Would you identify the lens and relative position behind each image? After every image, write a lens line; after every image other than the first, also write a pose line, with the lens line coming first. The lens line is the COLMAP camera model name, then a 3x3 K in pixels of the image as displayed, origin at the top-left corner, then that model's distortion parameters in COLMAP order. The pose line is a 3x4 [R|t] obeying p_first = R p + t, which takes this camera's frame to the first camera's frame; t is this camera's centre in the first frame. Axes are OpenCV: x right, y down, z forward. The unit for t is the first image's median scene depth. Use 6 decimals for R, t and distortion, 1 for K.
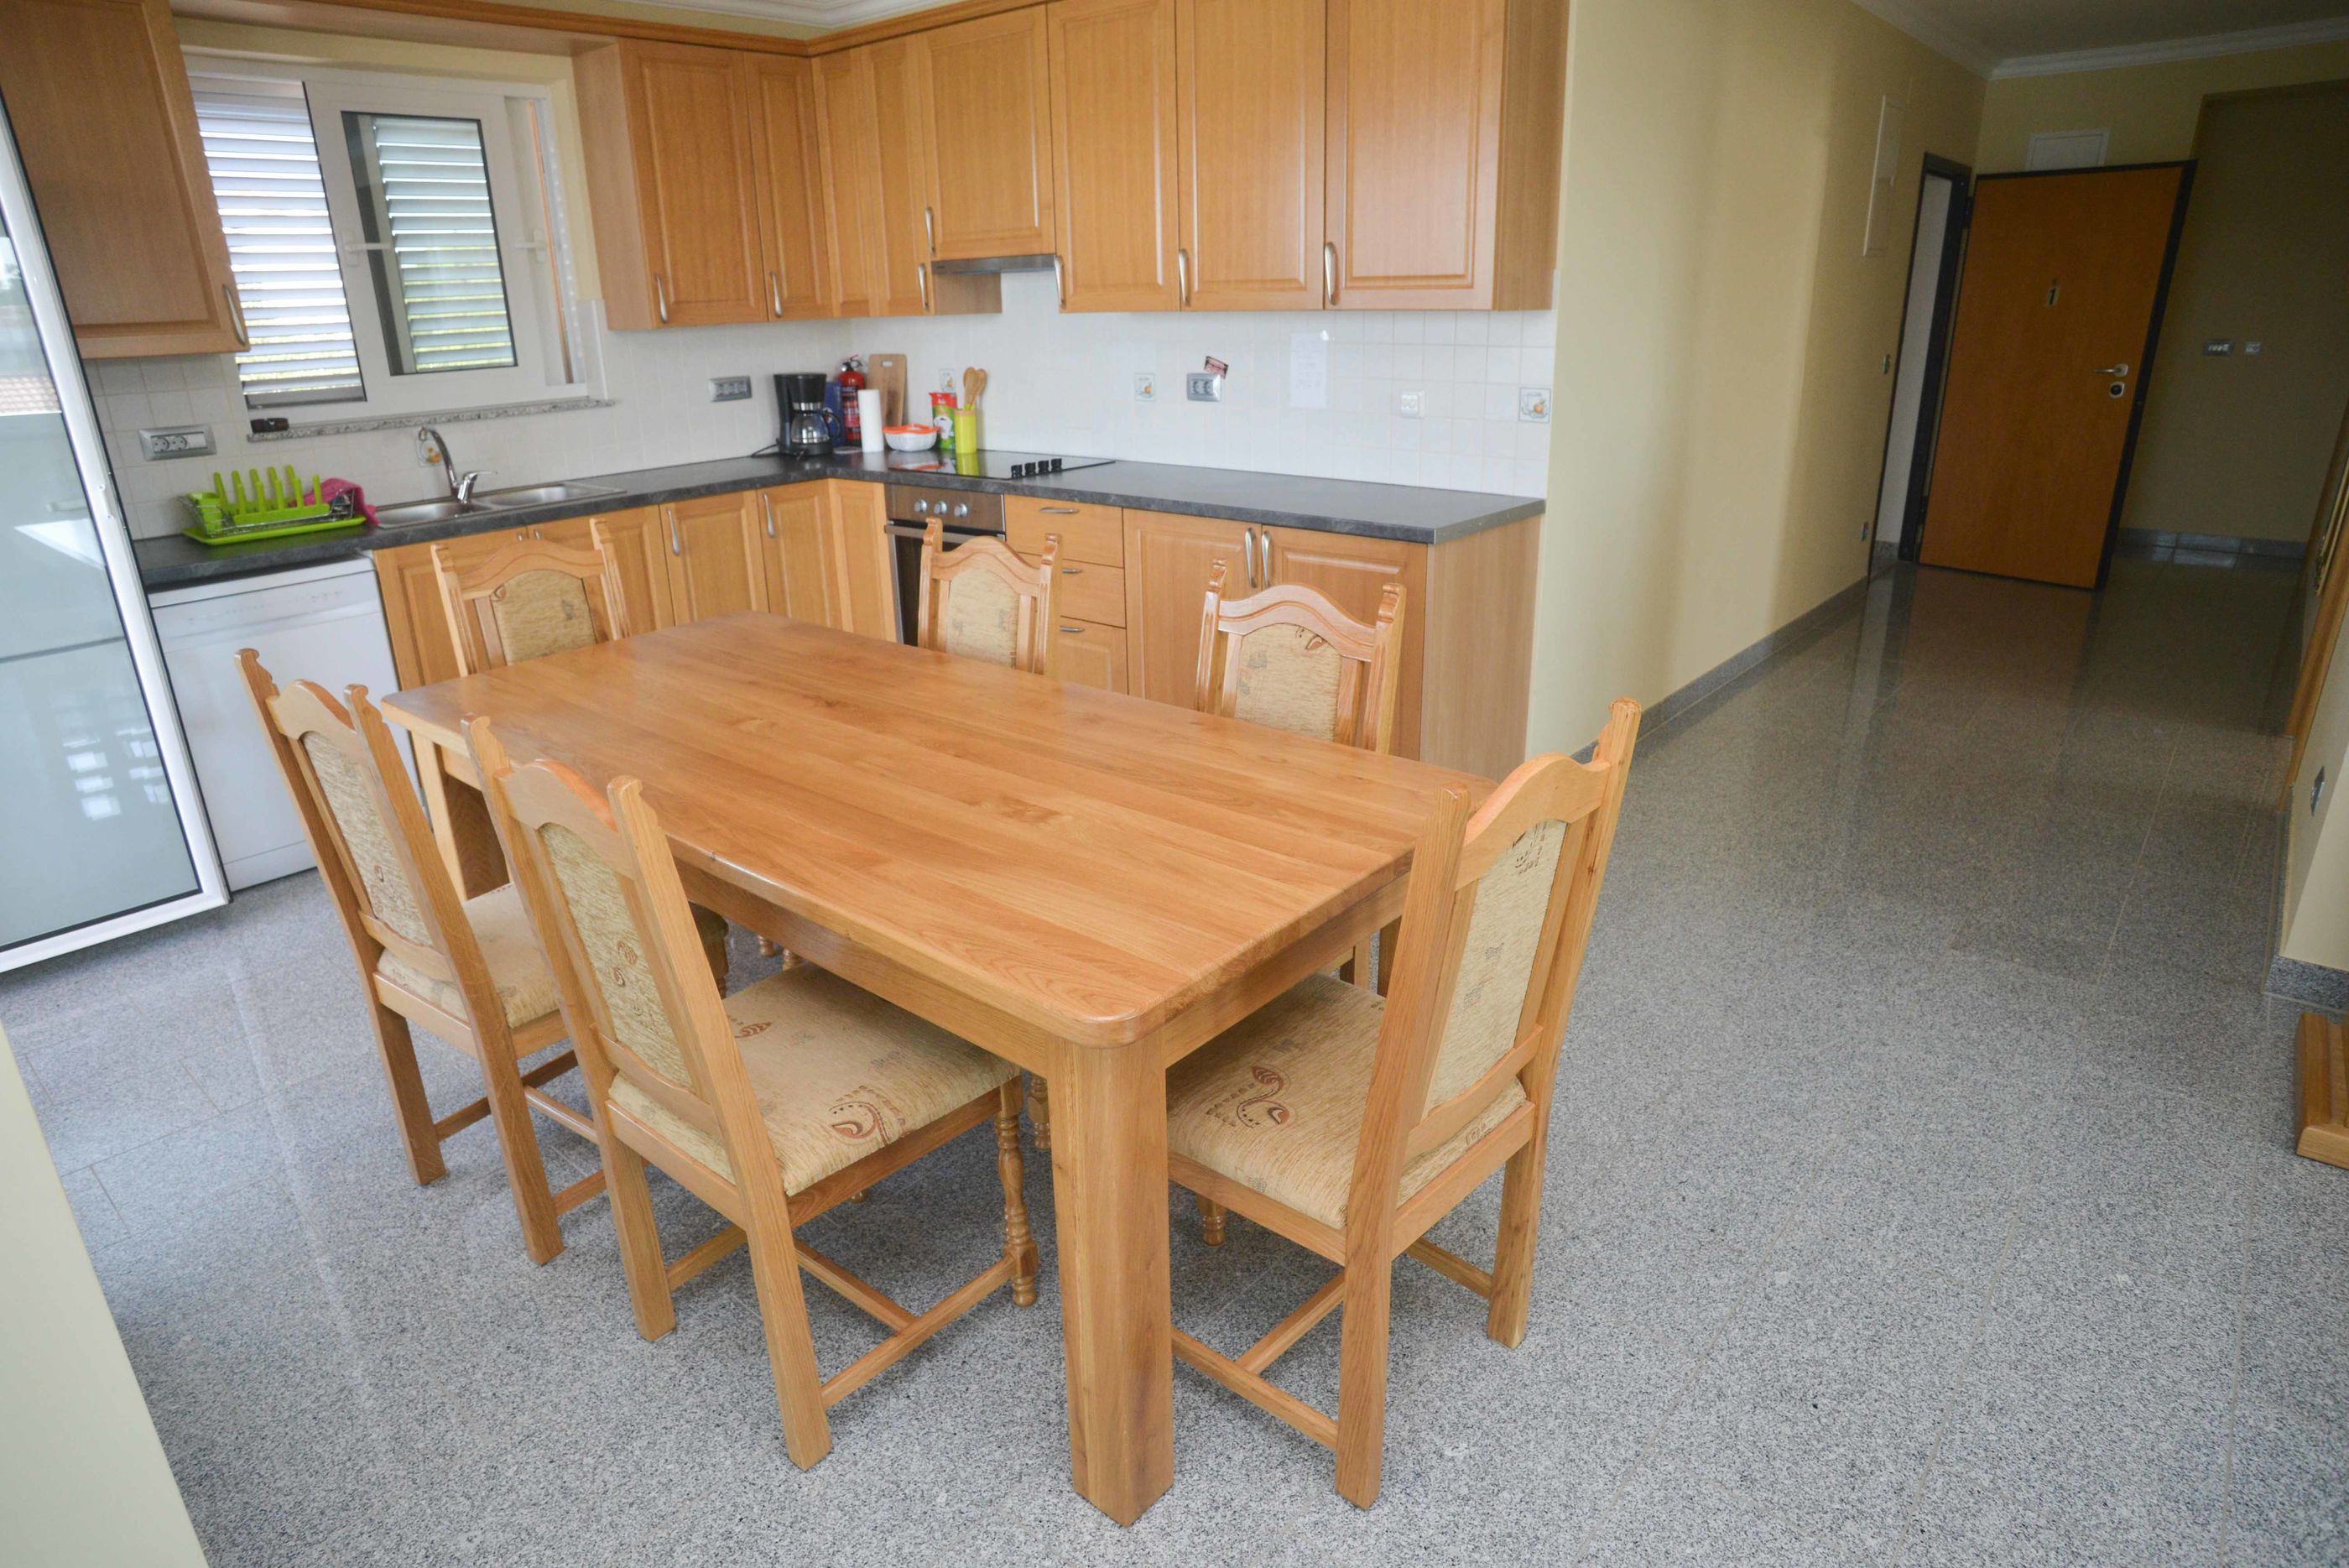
lens RADIAL K [[1340.8, 0, 1157.5], [0, 1340.8, 778.8], [0, 0, 1]] dist [-0.118354, 0.060008]
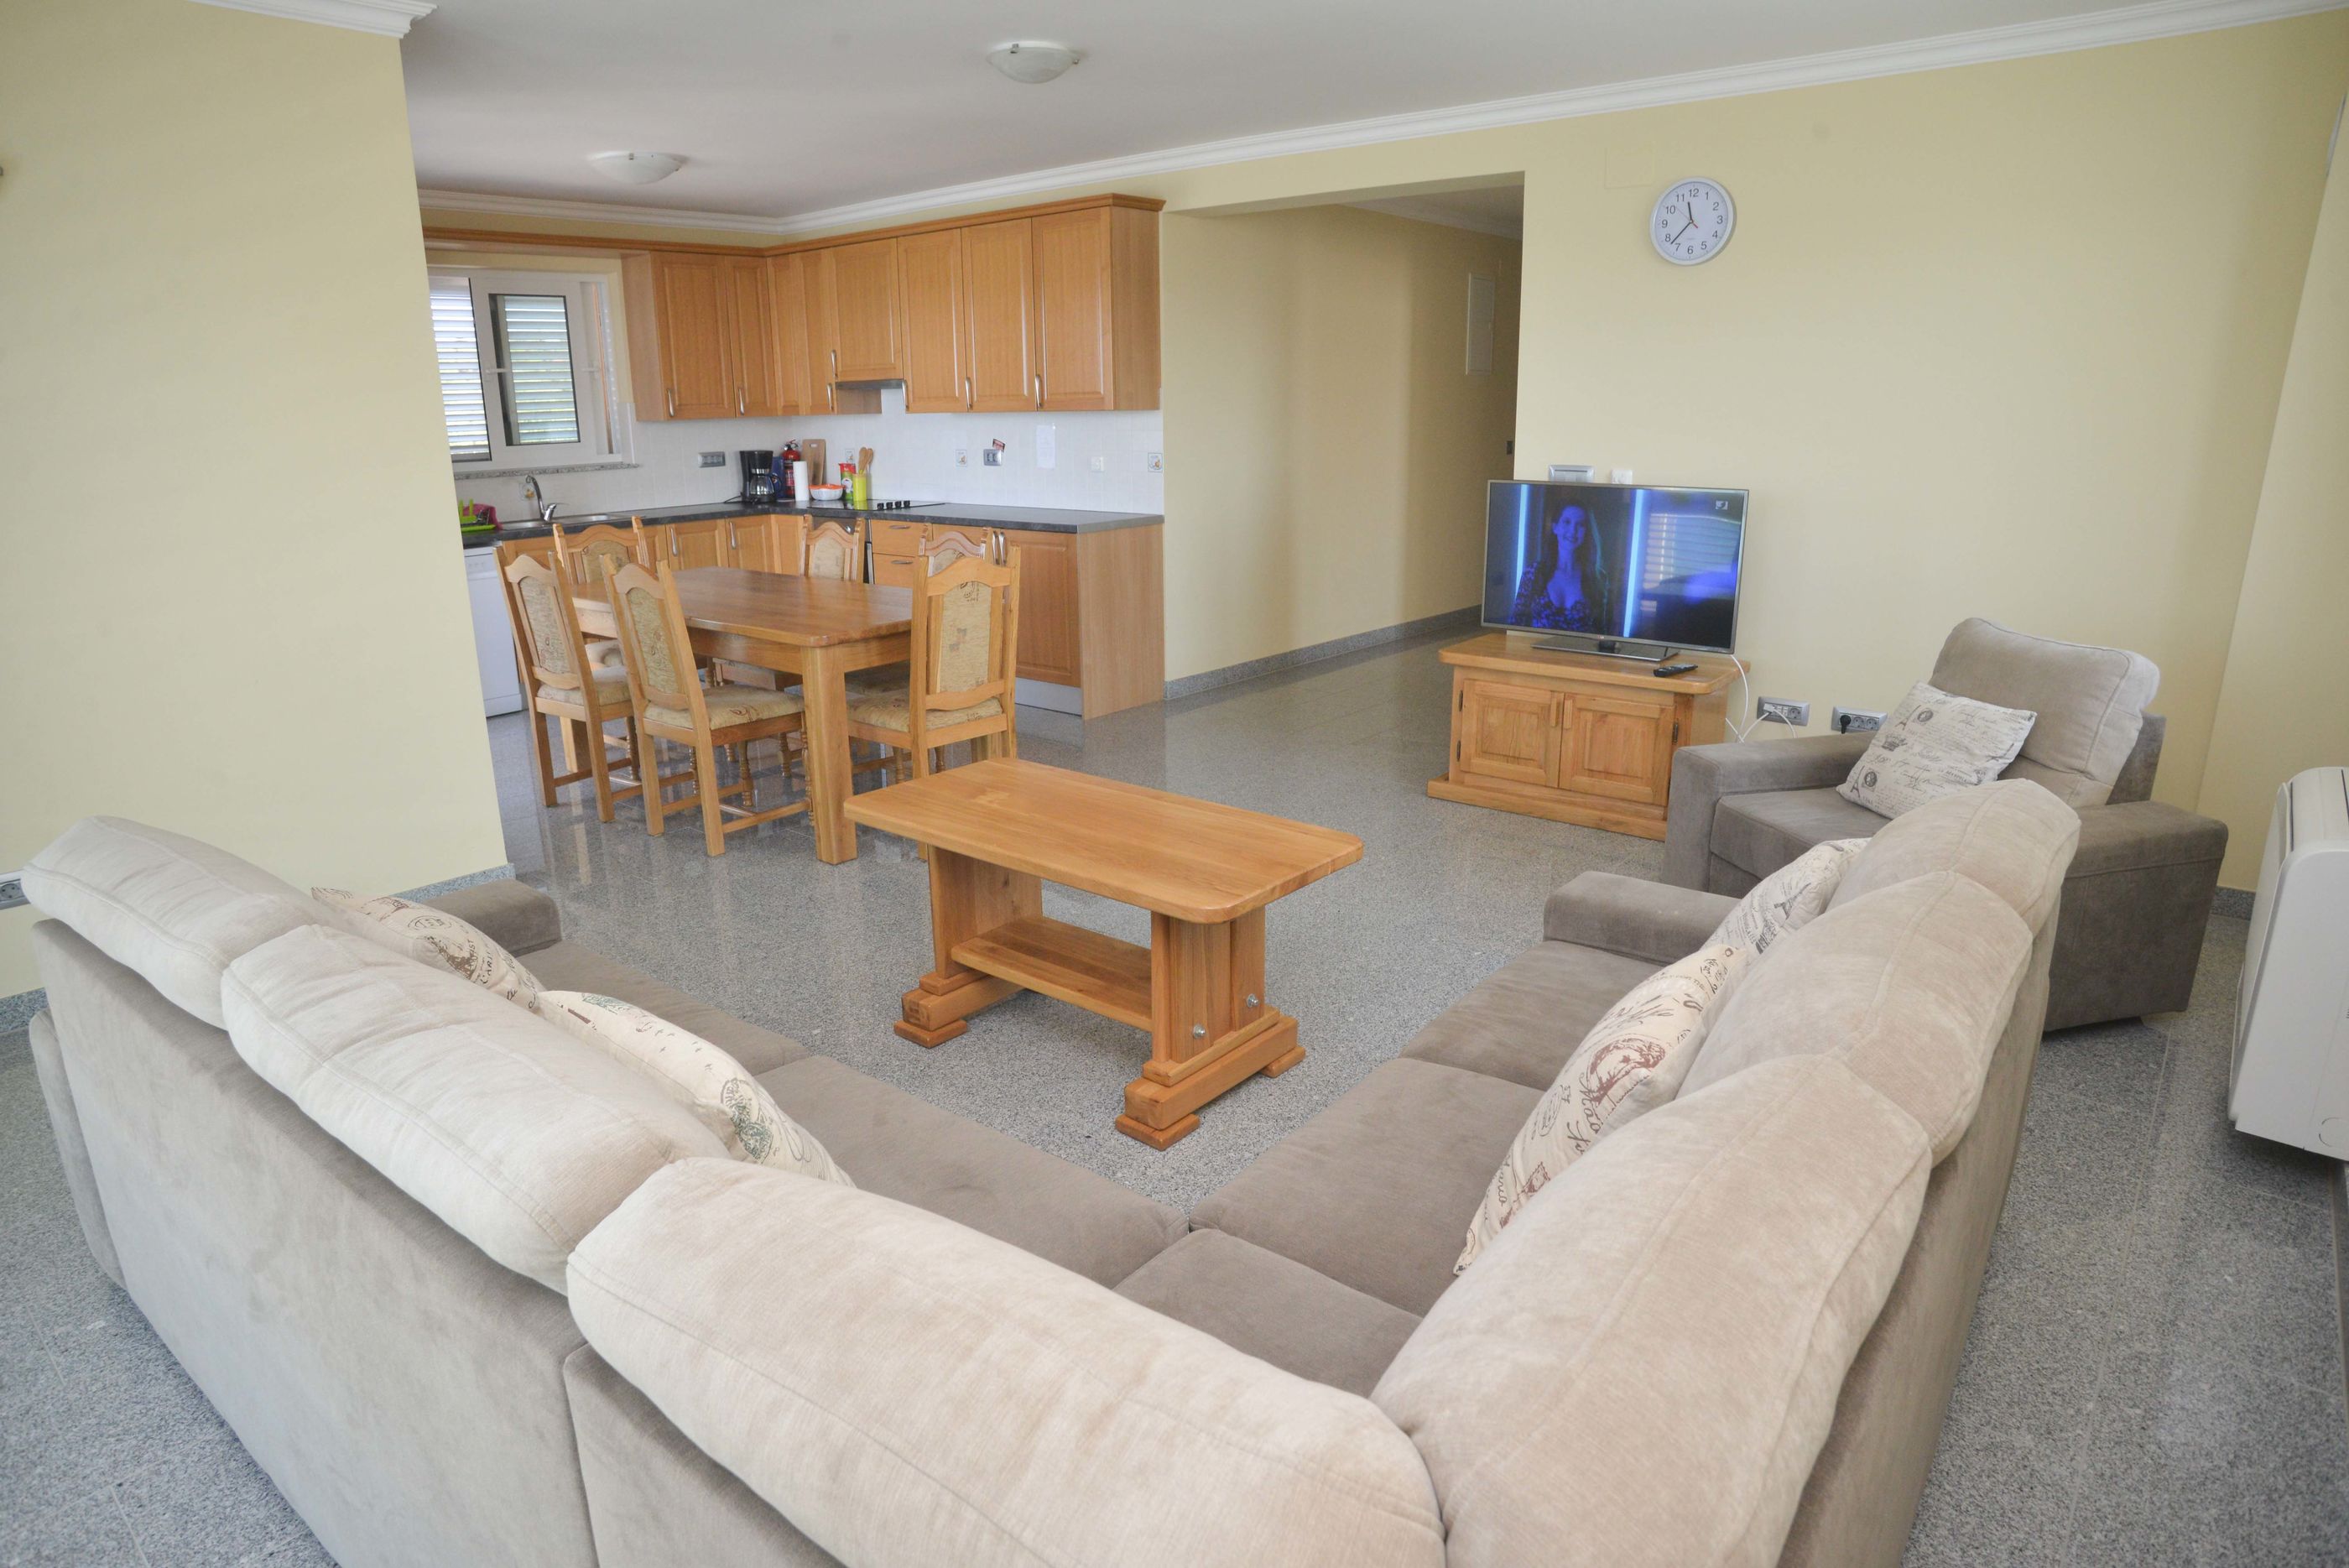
lens RADIAL K [[1340.6, 0, 1157.0], [0, 1340.6, 778.6], [0, 0, 1]] dist [-0.119942, 0.056781]
pose [[0.999918, 0.006692, 0.010905, 0.225173], [-0.005865, 0.997230, -0.074143, 0.230270], [-0.011371, 0.074073, 0.997188, -0.638334]]
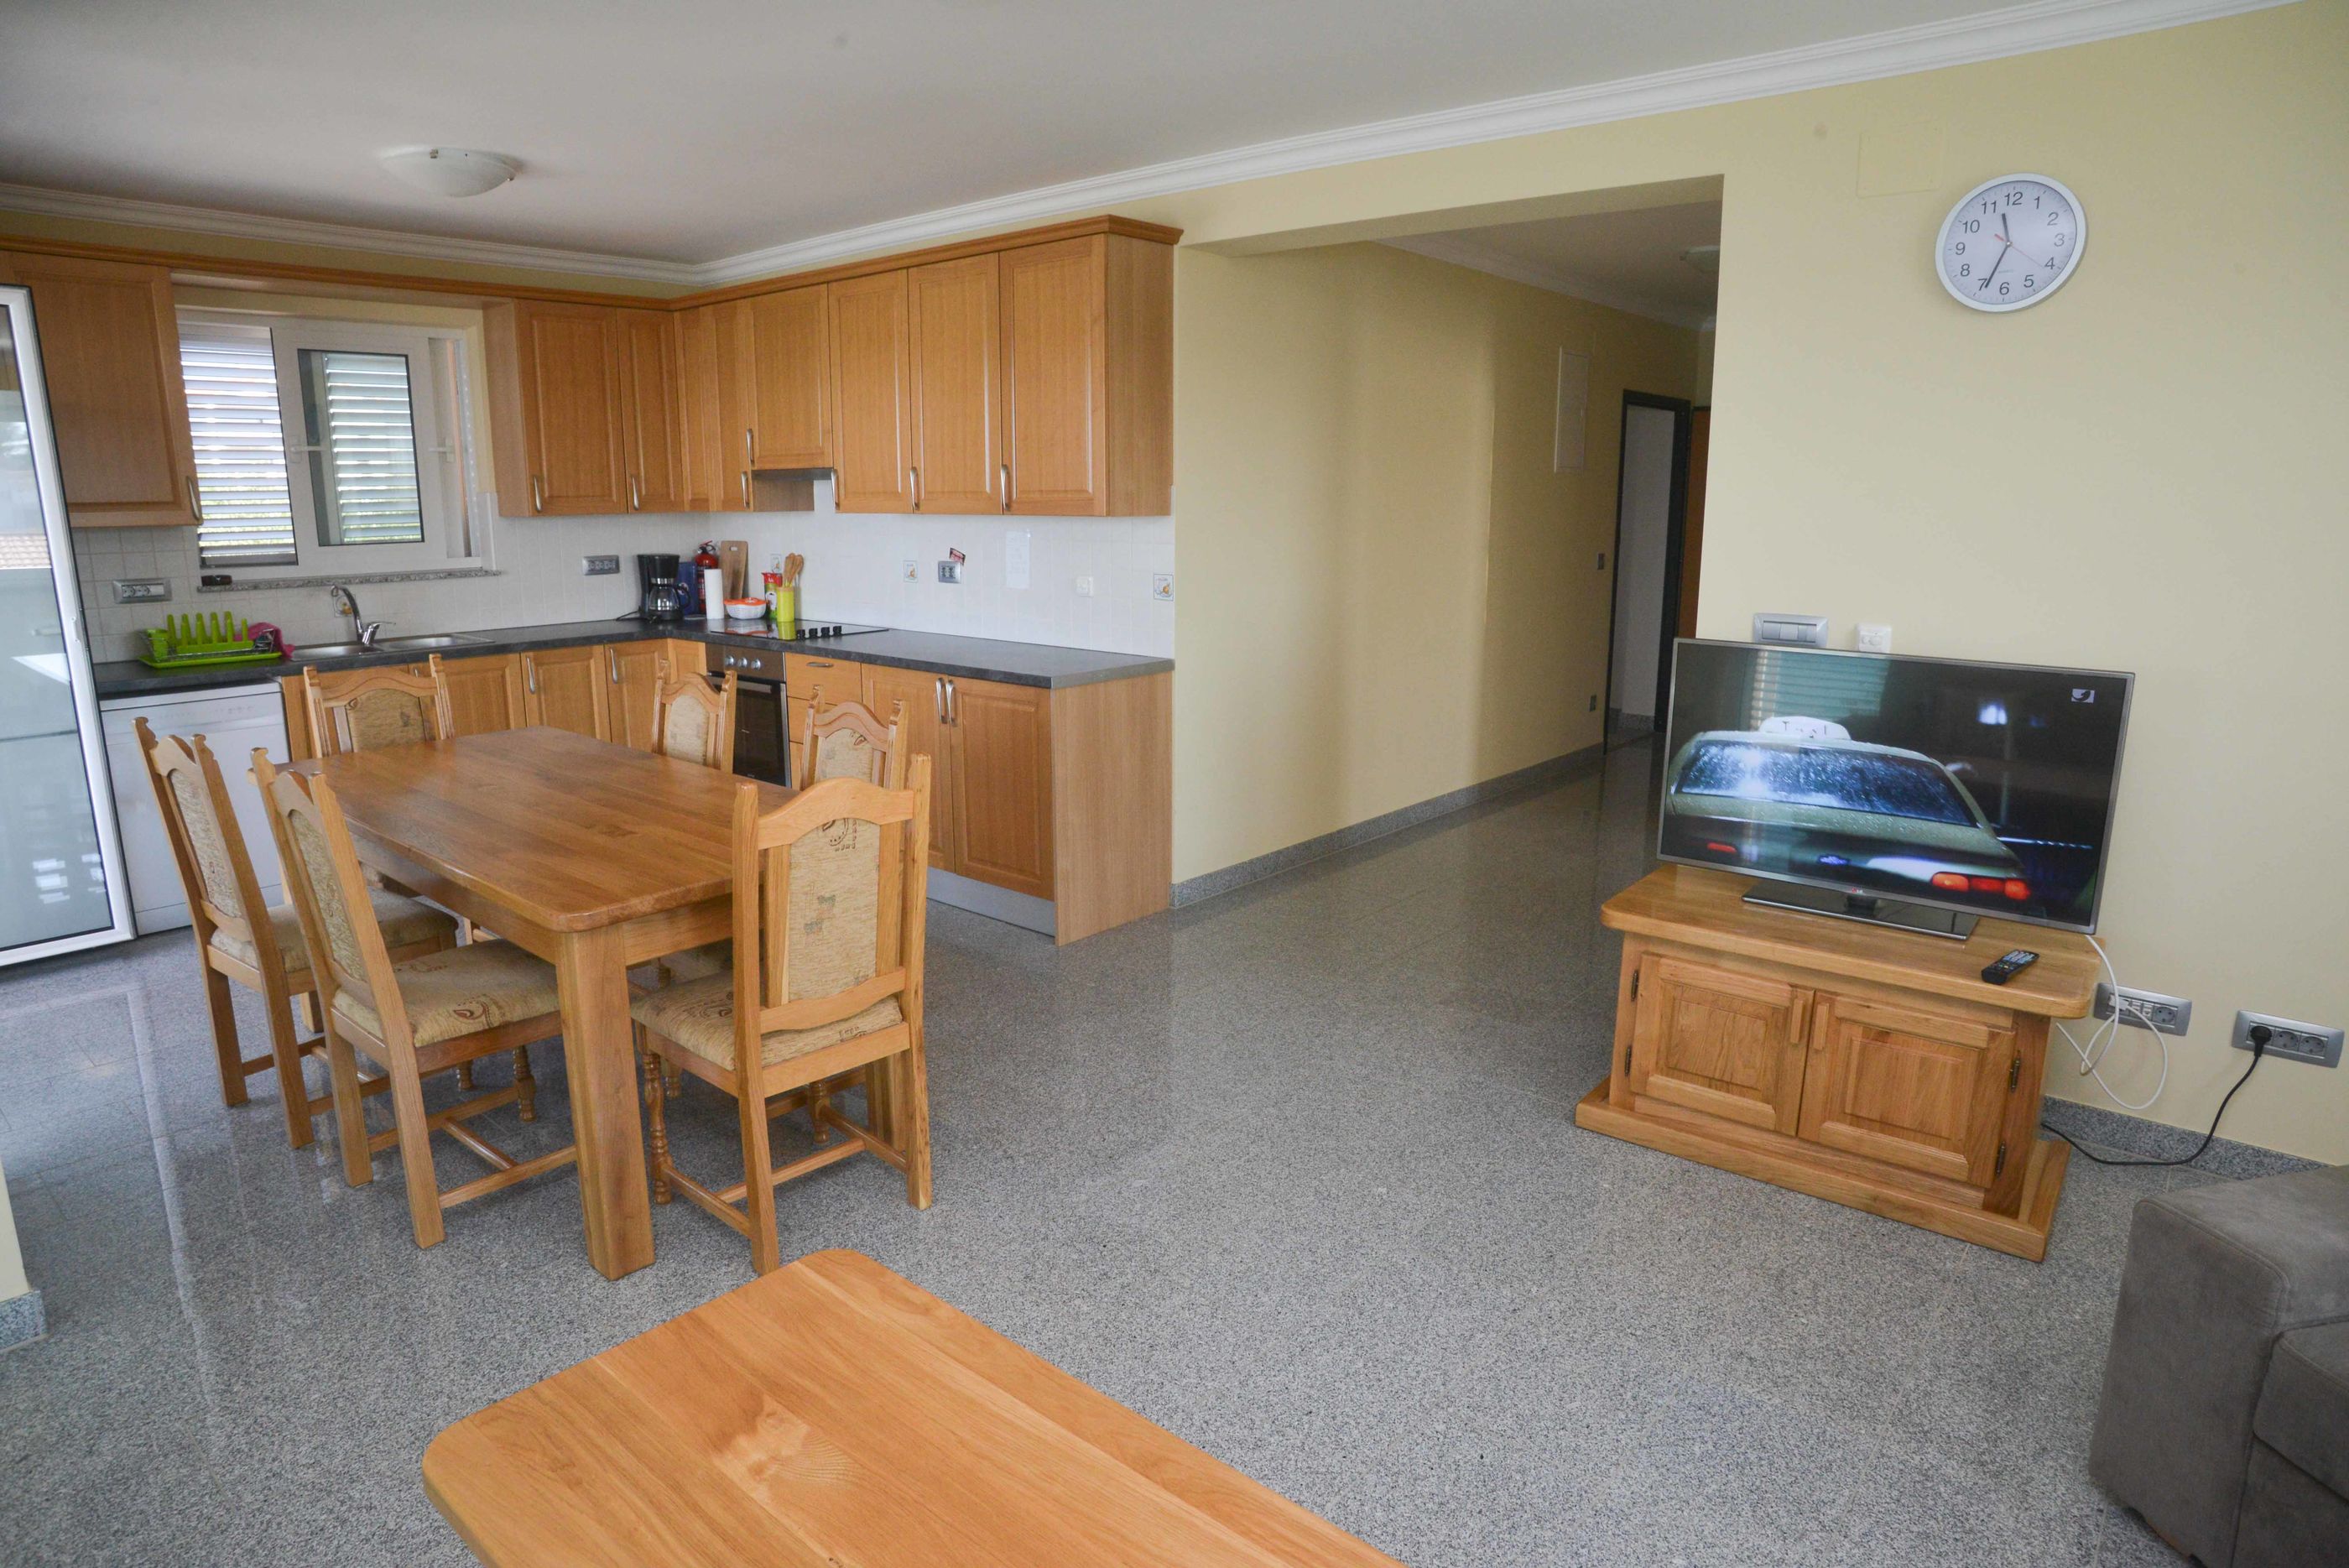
lens RADIAL K [[1340.8, 0, 1157.5], [0, 1340.8, 778.8], [0, 0, 1]] dist [-0.118354, 0.060008]
pose [[0.999717, 0.023238, 0.005025, 0.230661], [-0.022328, 0.990259, -0.137432, 0.070713], [-0.008169, 0.137281, 0.990498, -0.234571]]
